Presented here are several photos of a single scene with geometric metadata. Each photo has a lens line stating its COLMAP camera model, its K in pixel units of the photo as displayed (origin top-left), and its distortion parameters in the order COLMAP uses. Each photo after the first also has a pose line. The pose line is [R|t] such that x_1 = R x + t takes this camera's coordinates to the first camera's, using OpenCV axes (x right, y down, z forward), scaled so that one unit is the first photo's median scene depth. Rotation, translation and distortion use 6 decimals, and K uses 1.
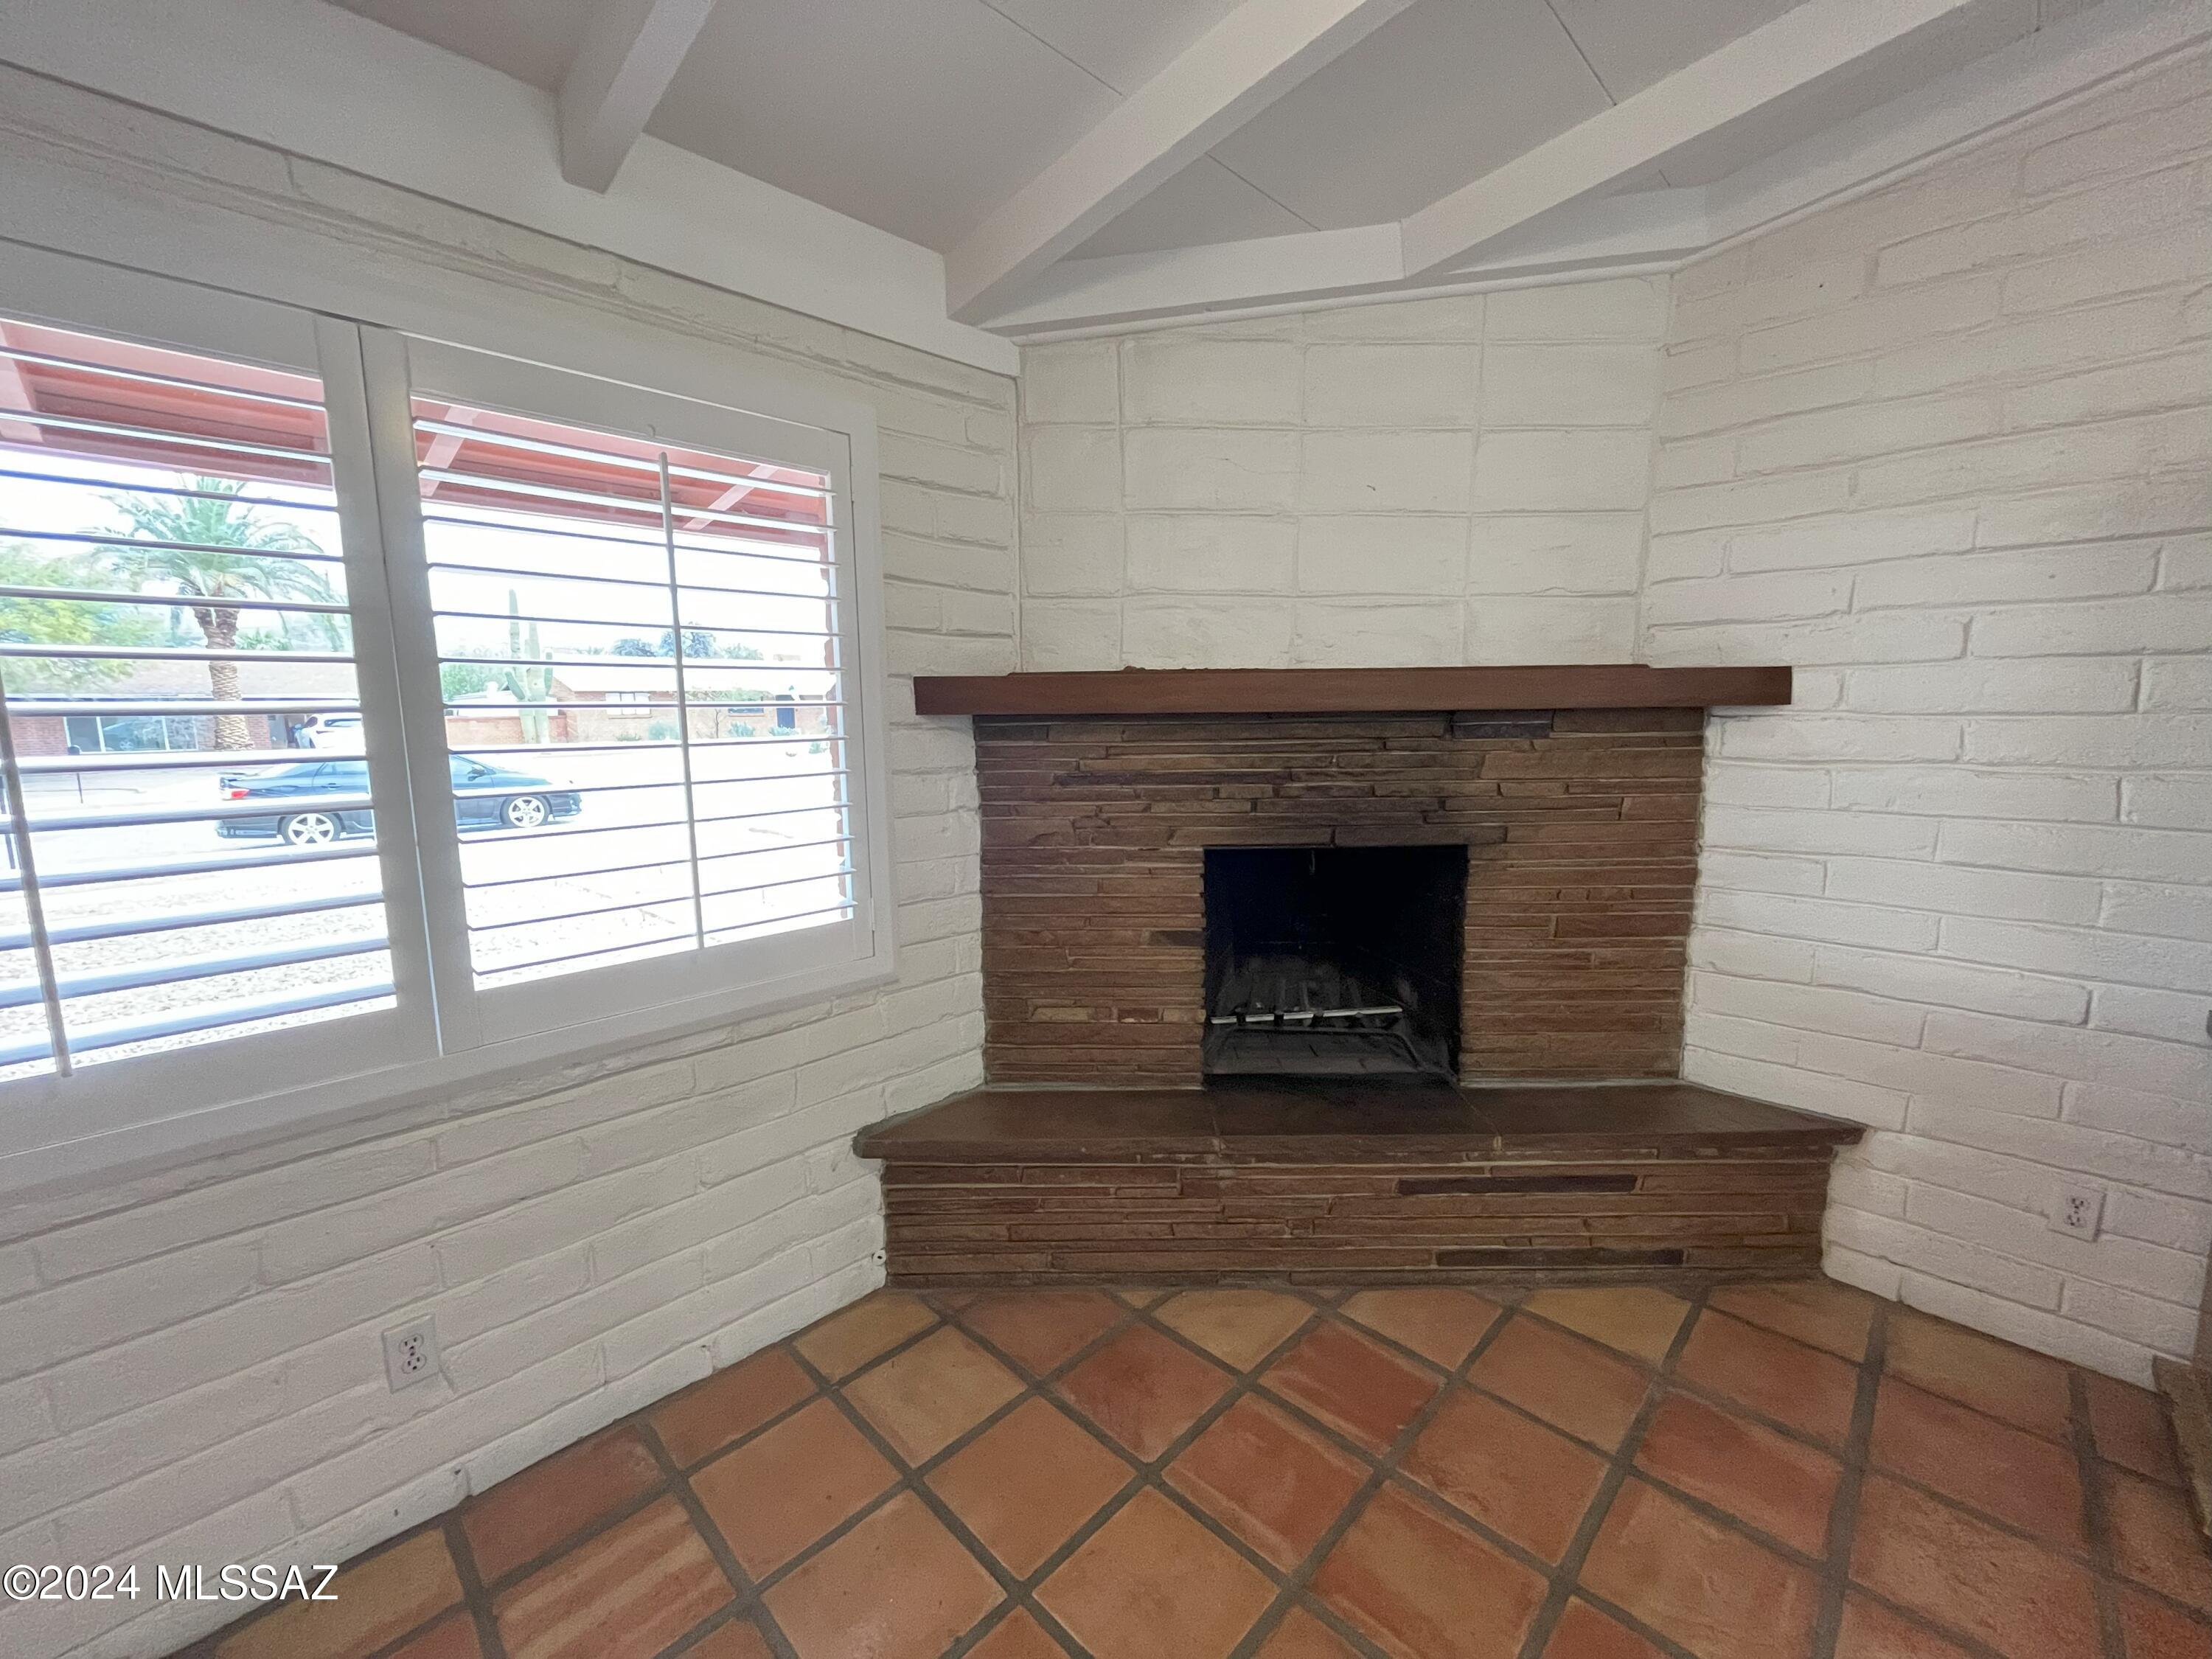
lens RADIAL K [[893.4, 0, 1100.2], [0, 893.4, 827.5], [0, 0, 1]] dist [-0.001909, 0.000217]
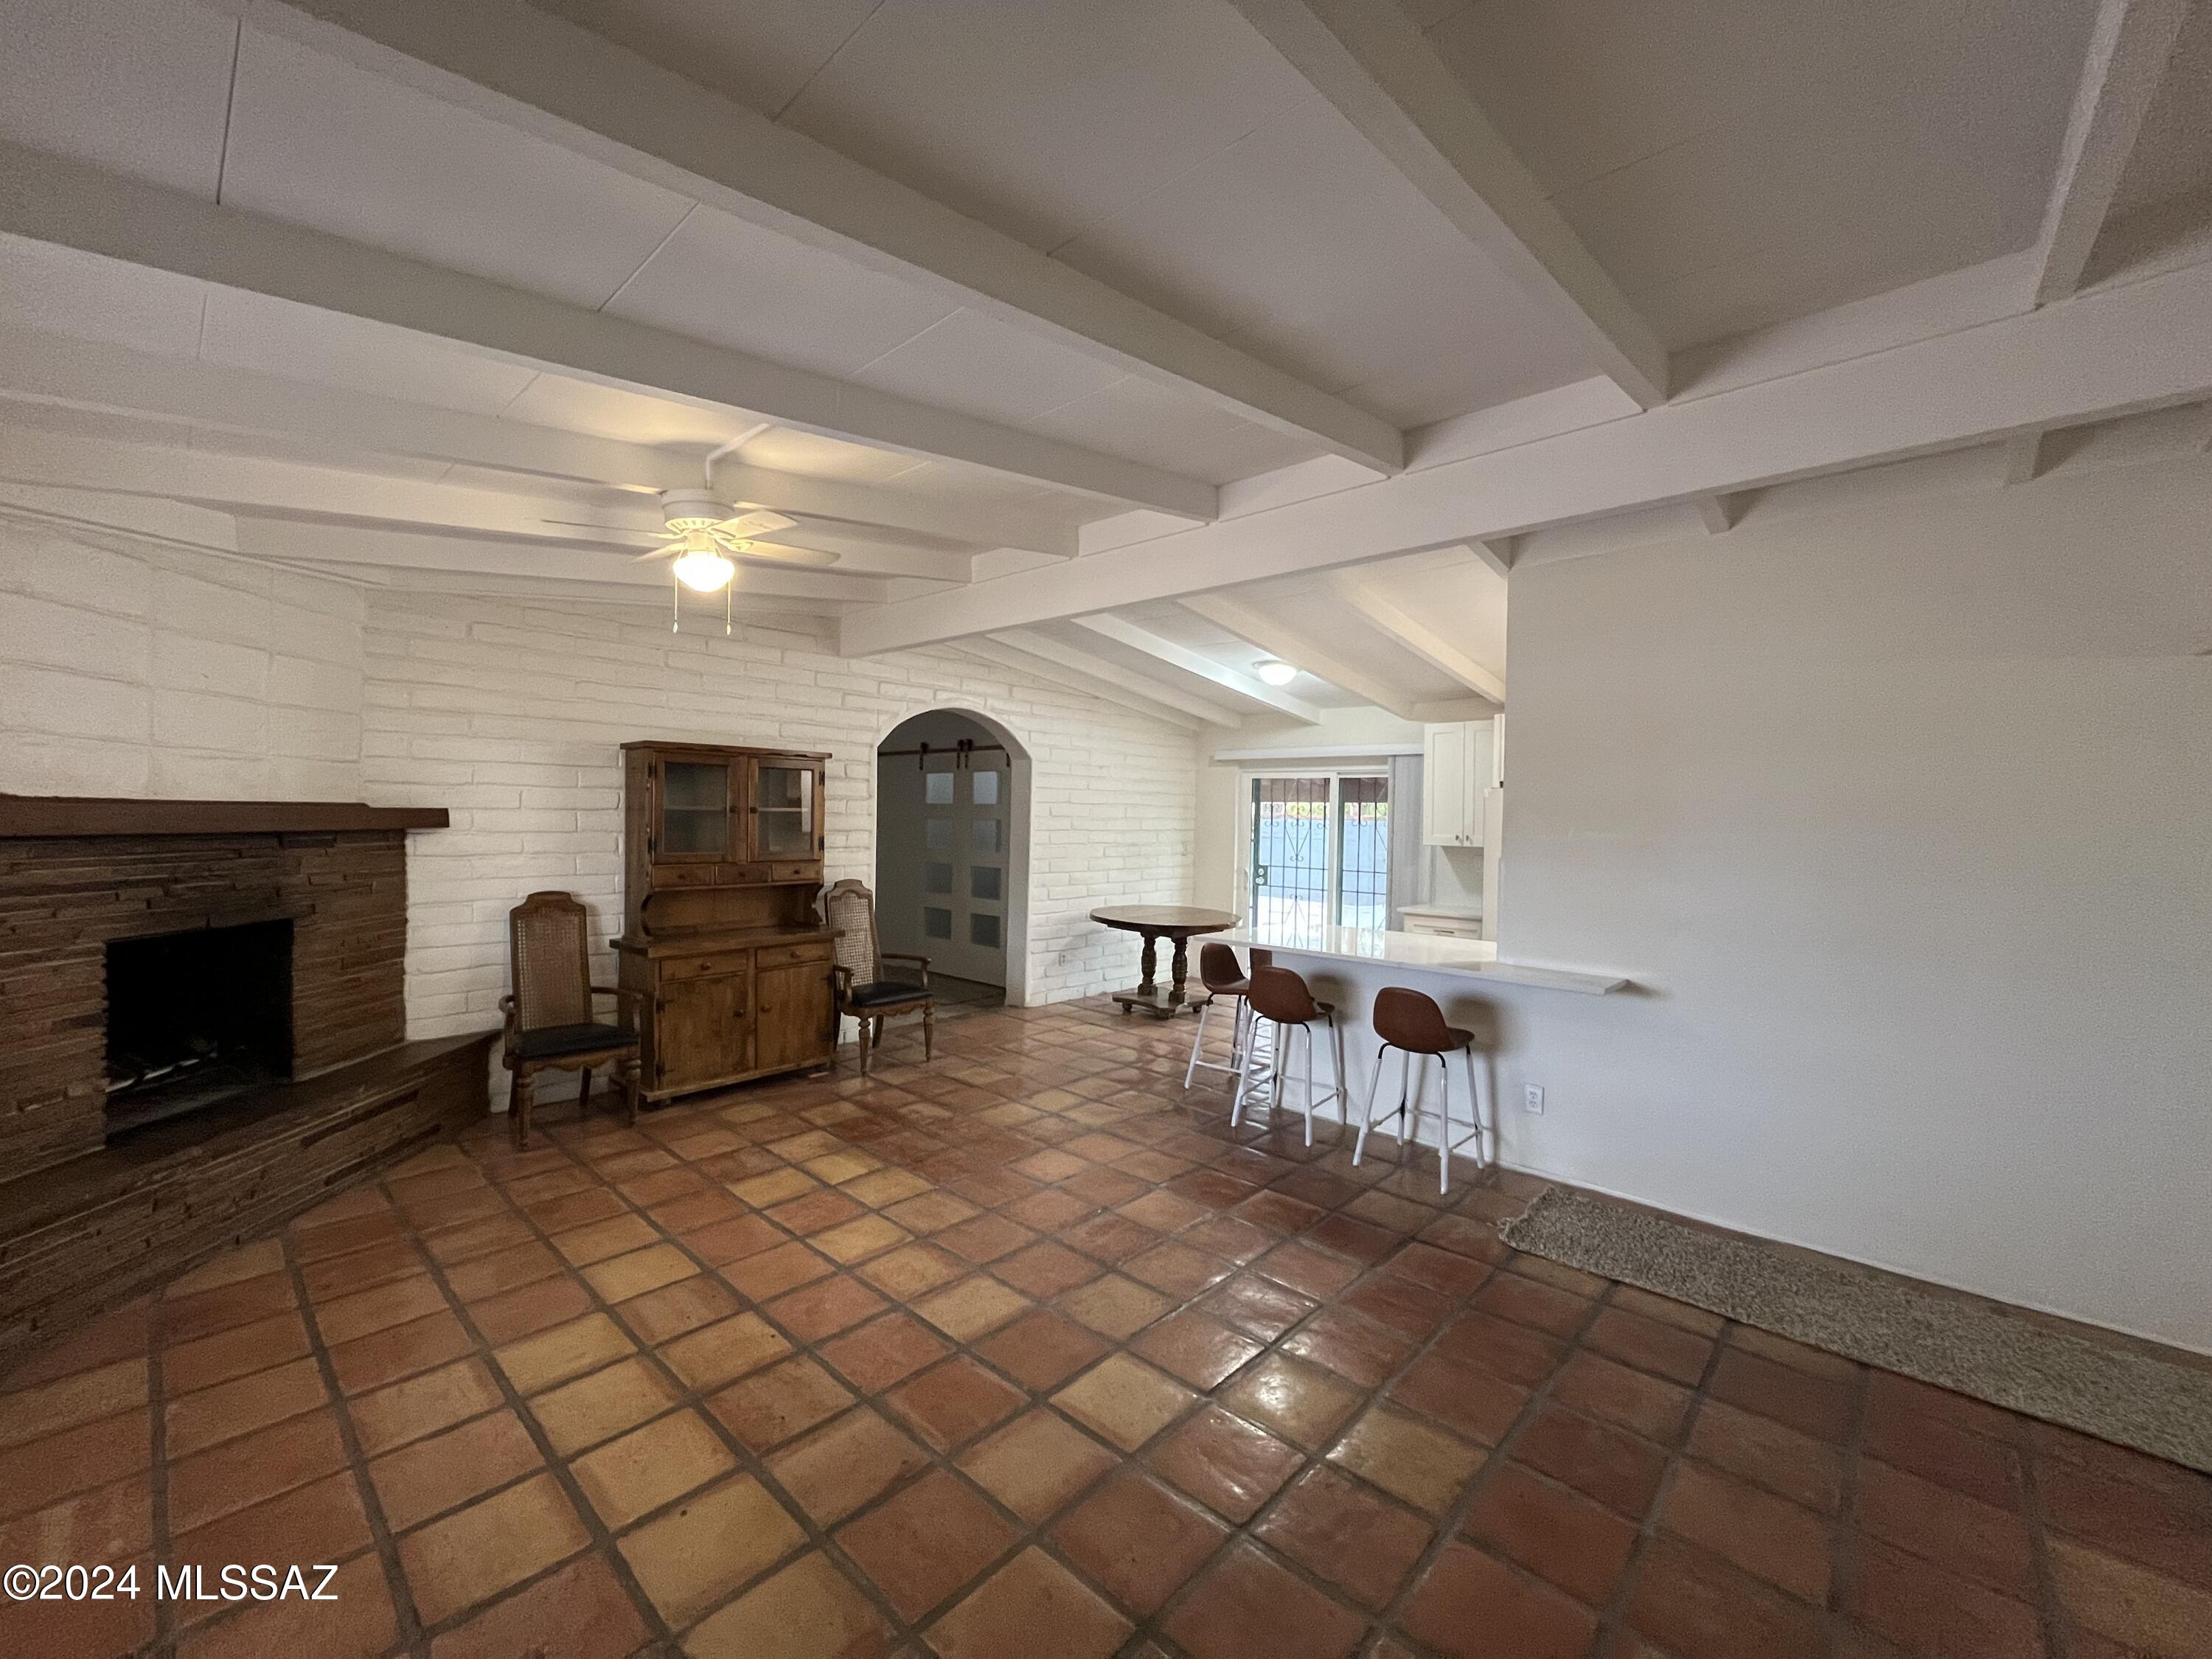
lens RADIAL K [[893.4, 0, 1099.3], [0, 893.4, 825.1], [0, 0, 1]] dist [-0.001909, 0.000217]
pose [[-0.032855, 0.002148, 0.999458, -1.167033], [0.119822, 0.992794, 0.001805, 0.024368], [-0.992252, 0.119816, -0.032876, -0.340429]]
